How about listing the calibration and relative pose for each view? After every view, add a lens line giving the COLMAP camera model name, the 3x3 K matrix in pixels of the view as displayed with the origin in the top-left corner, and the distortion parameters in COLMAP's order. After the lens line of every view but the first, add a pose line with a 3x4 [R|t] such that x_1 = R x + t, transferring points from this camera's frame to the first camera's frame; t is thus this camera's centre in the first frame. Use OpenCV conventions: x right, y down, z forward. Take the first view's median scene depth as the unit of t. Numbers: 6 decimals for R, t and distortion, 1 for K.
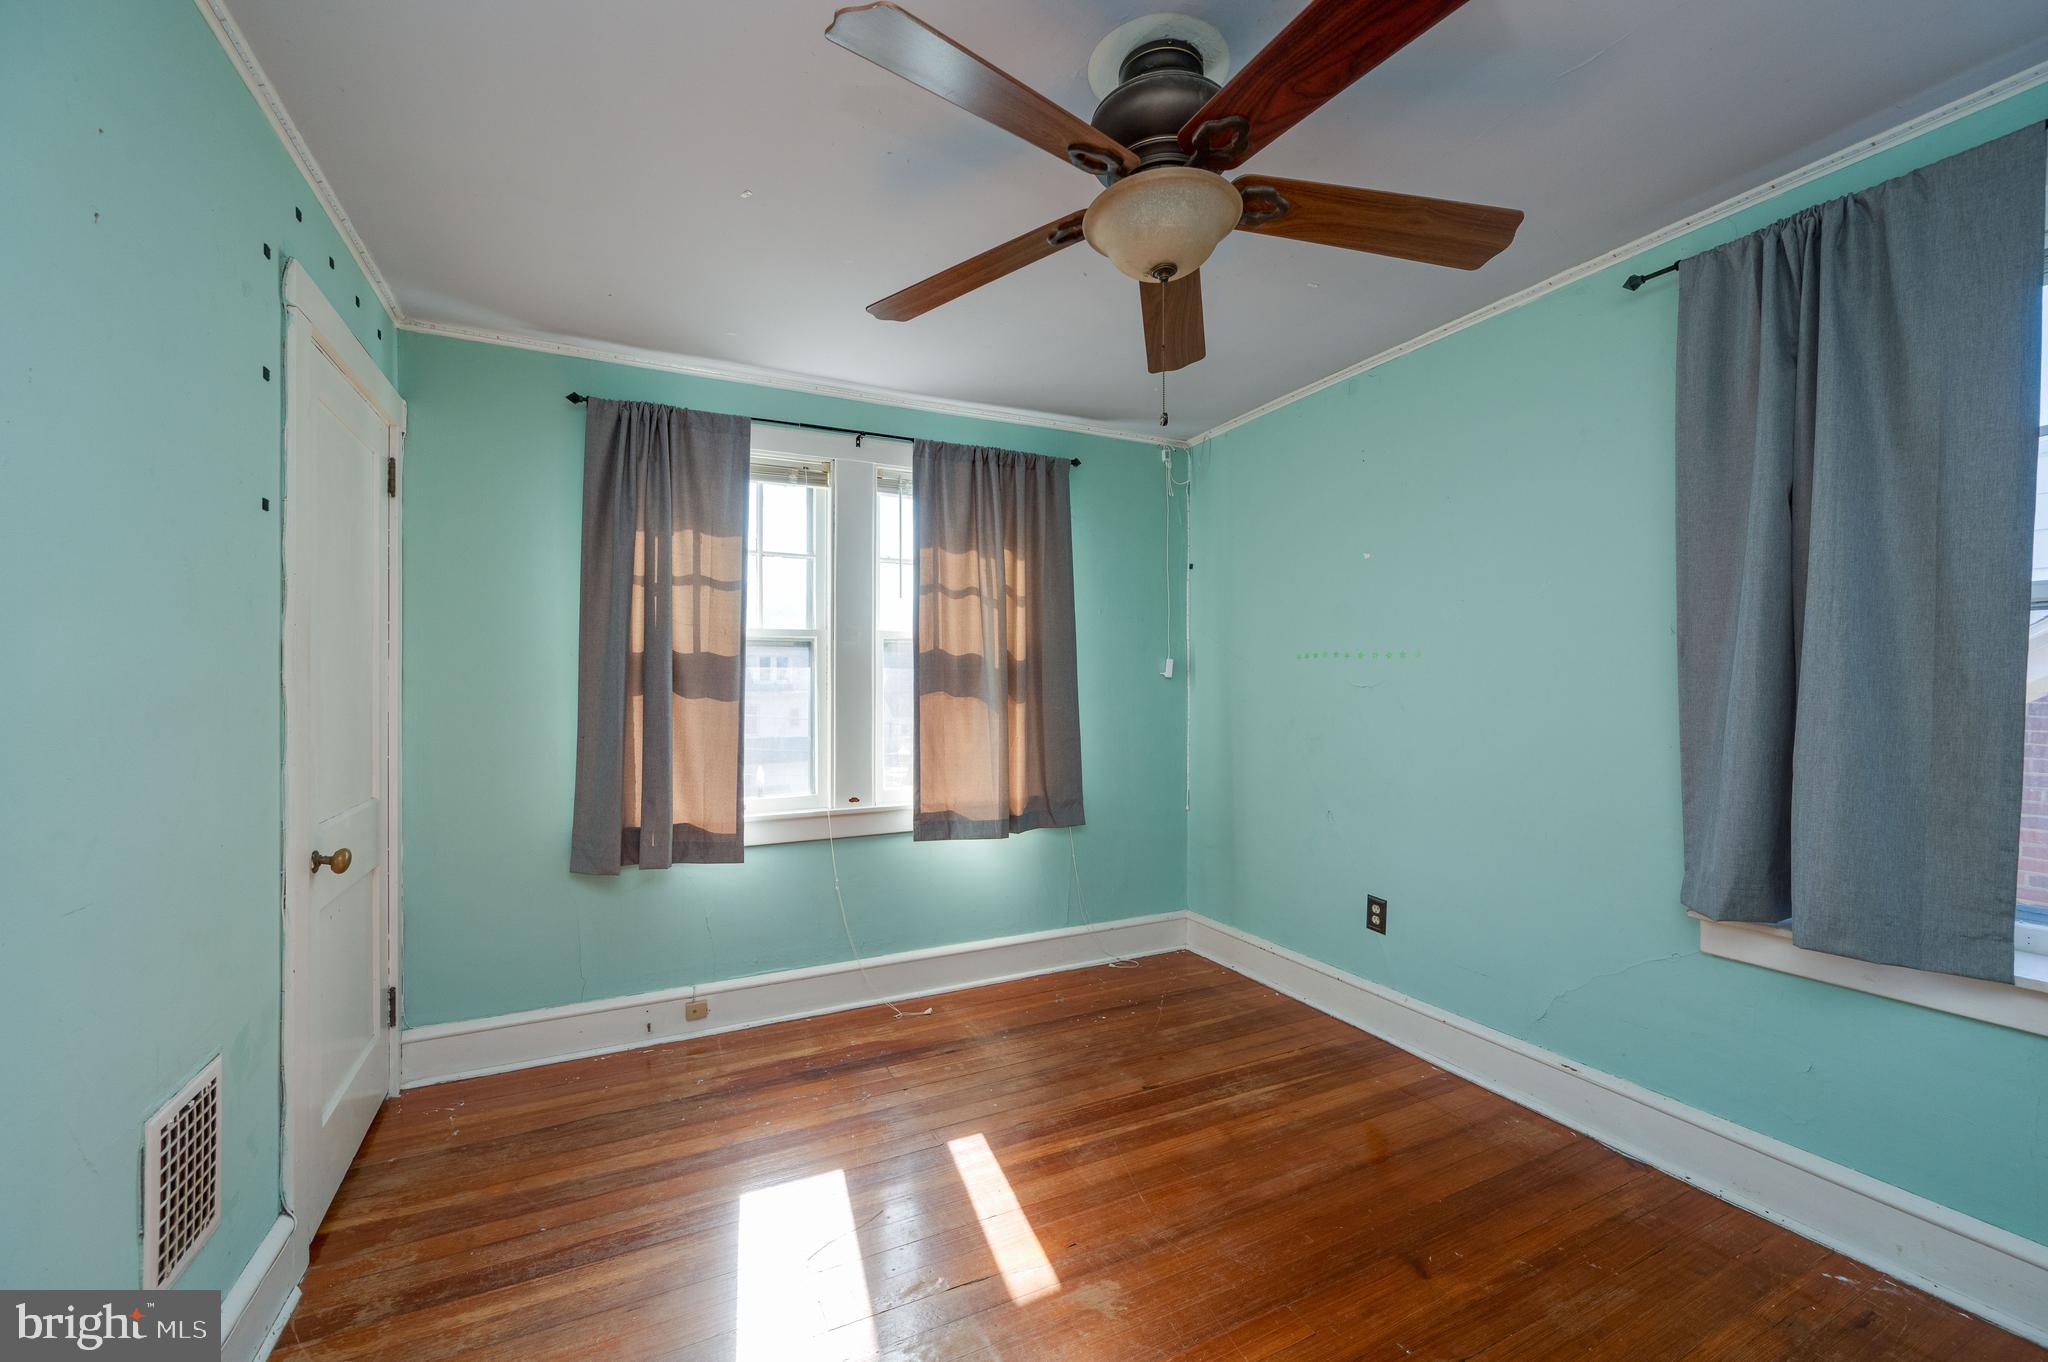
lens RADIAL K [[801.2, 0, 1017.5], [0, 801.2, 679.5], [0, 0, 1]] dist [-0.001250, 0.000064]
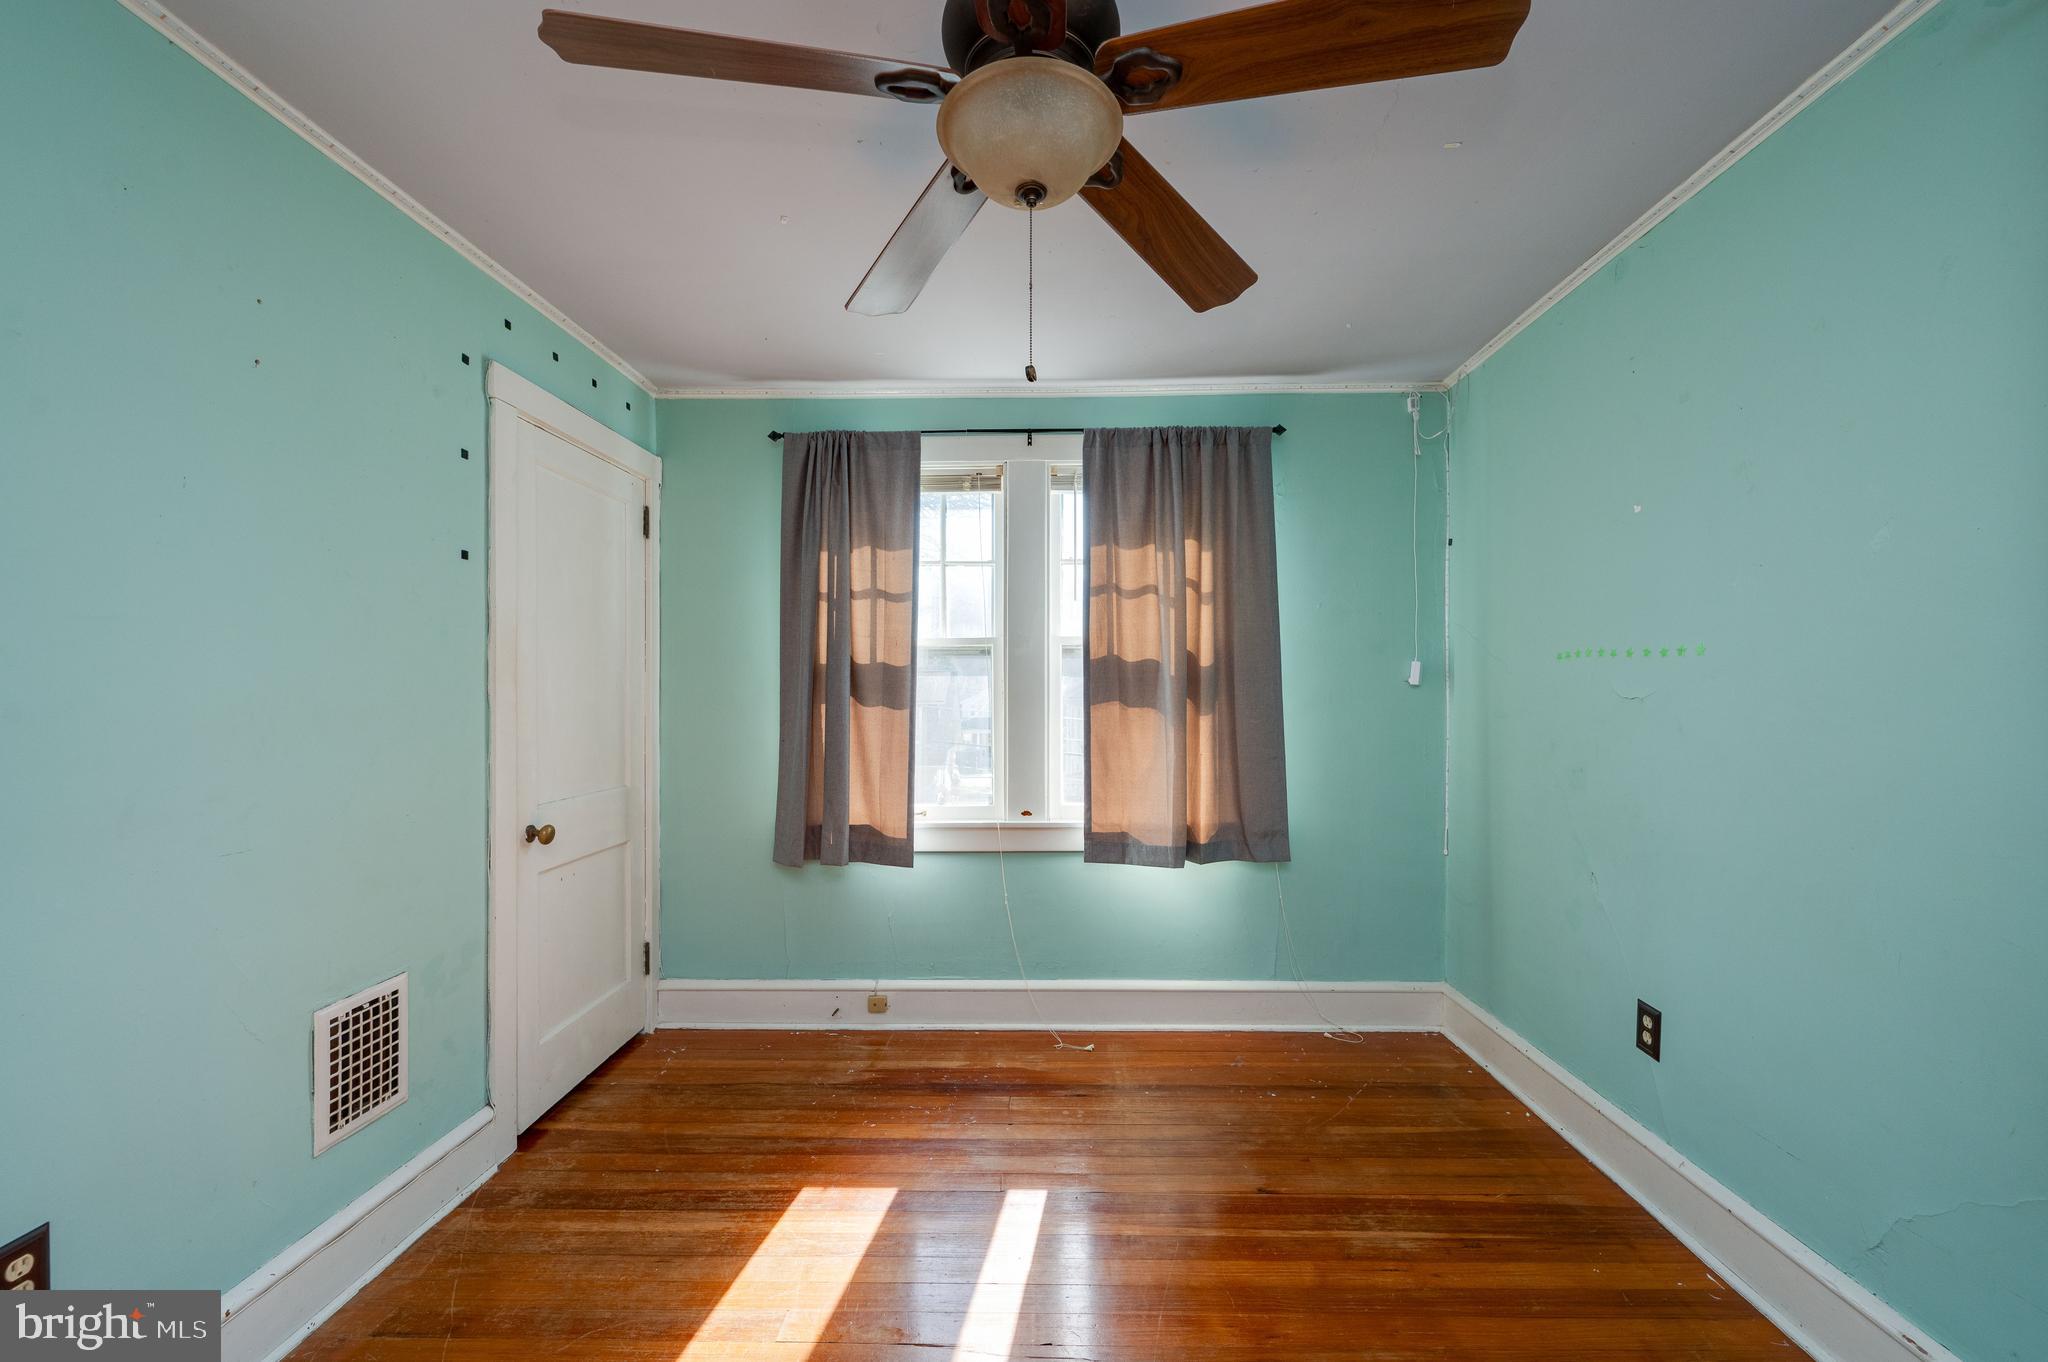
lens RADIAL K [[845.6, 0, 1104.2], [0, 845.6, 688.4], [0, 0, 1]] dist [-0.000080, -0.001089]
pose [[0.893638, -0.000628, -0.448788, 0.376189], [0.001925, 0.999995, 0.002435, -0.002436], [0.448785, -0.003040, 0.893635, 0.151287]]
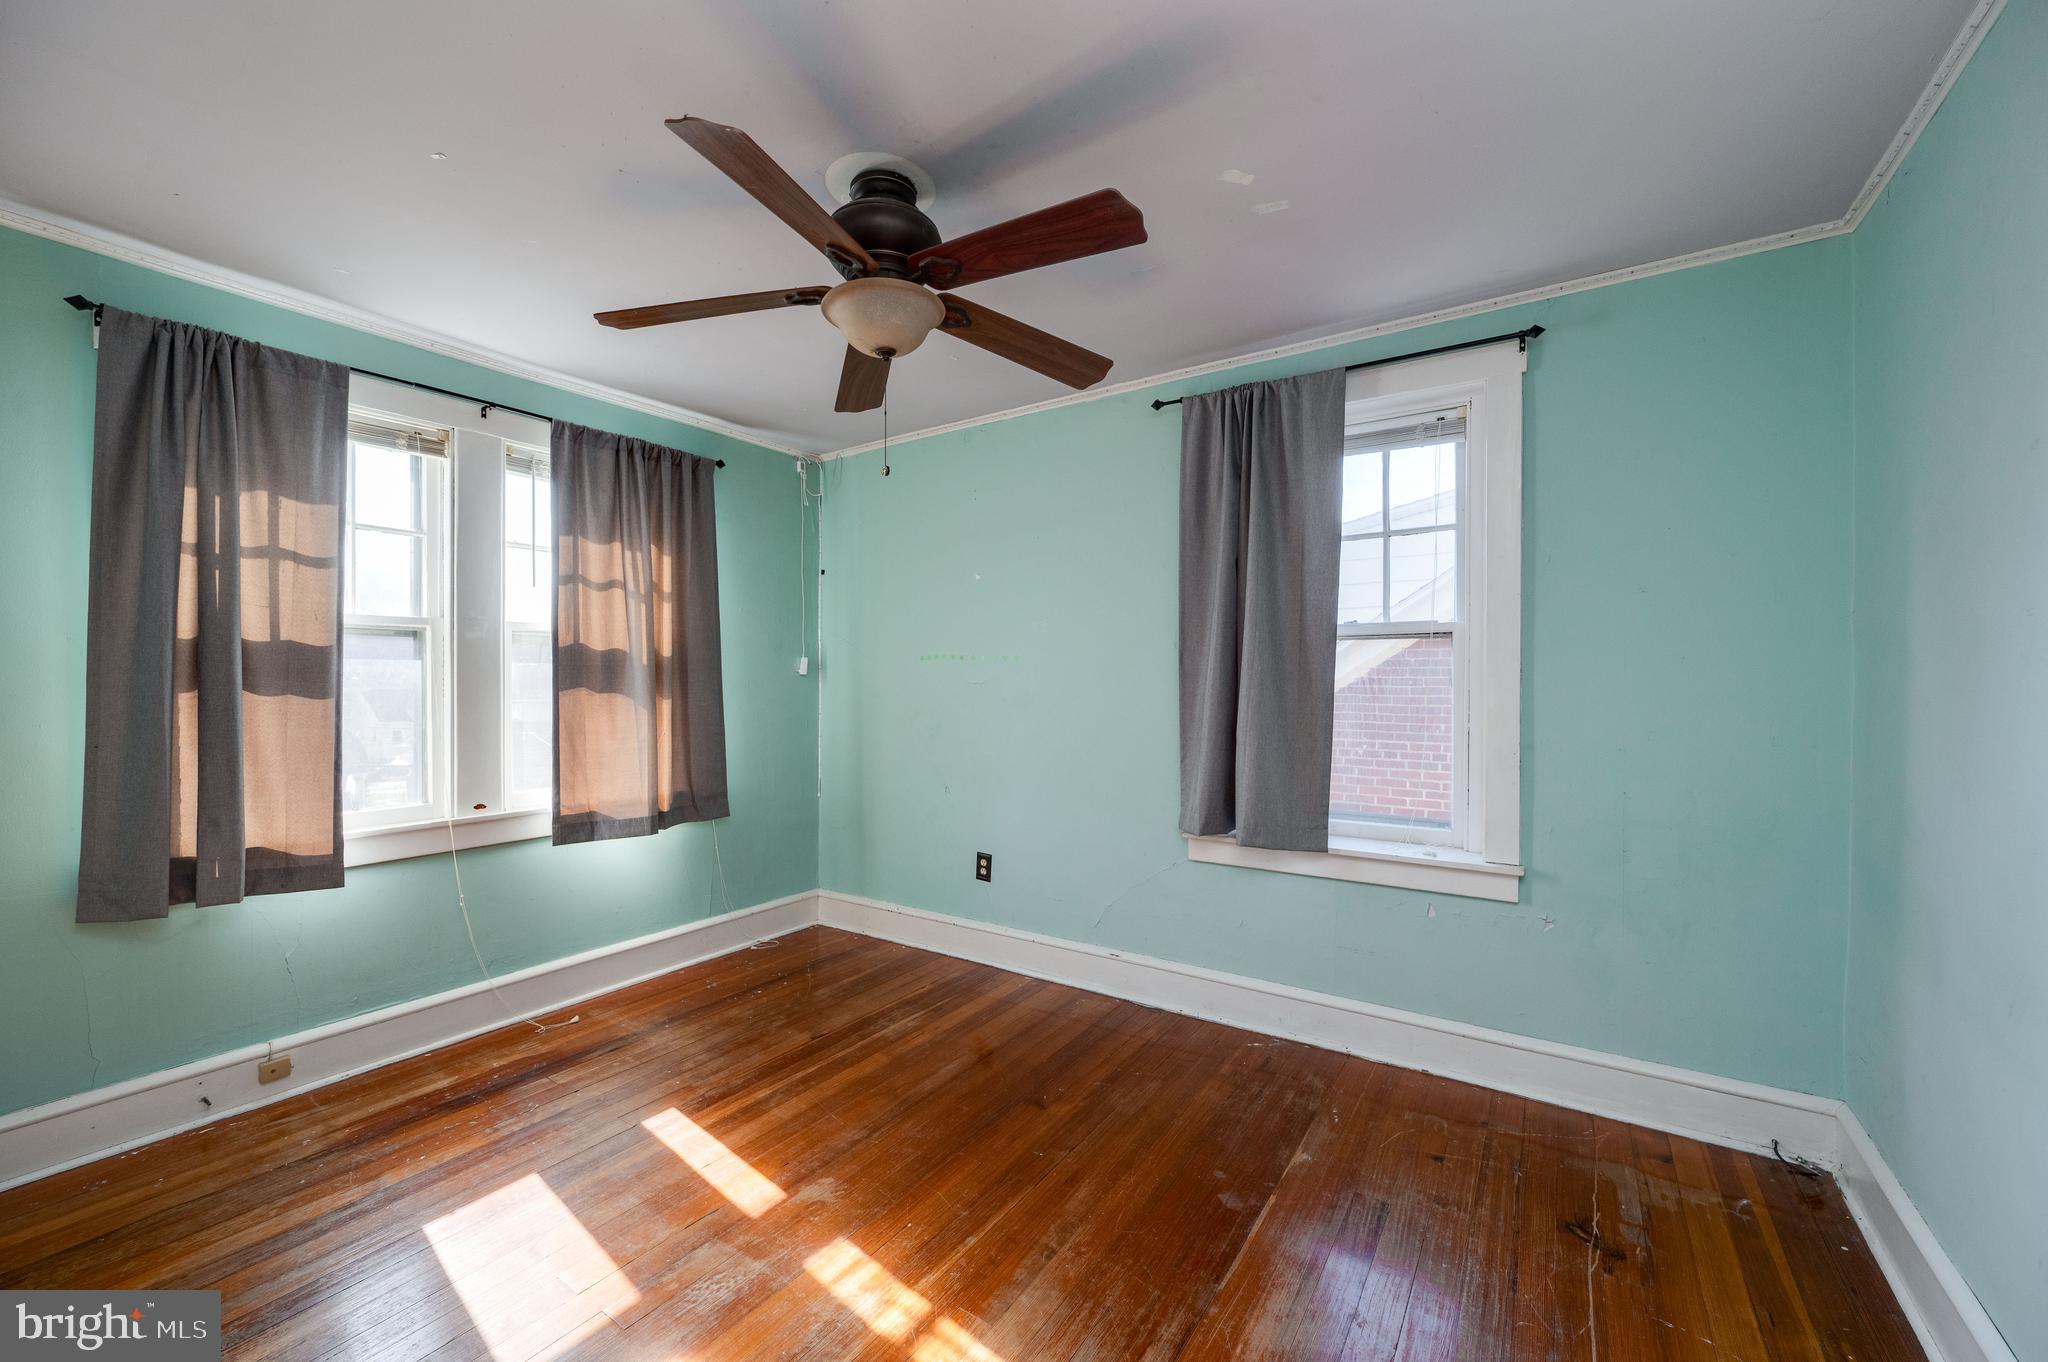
lens RADIAL K [[845.6, 0, 1012.8], [0, 845.6, 688.5], [0, 0, 1]] dist [-0.000080, -0.001089]
pose [[0.854987, -0.001163, 0.518649, -0.206447], [-0.006368, 0.999899, 0.012740, -0.000060], [-0.518611, -0.014195, 0.854893, -0.150067]]
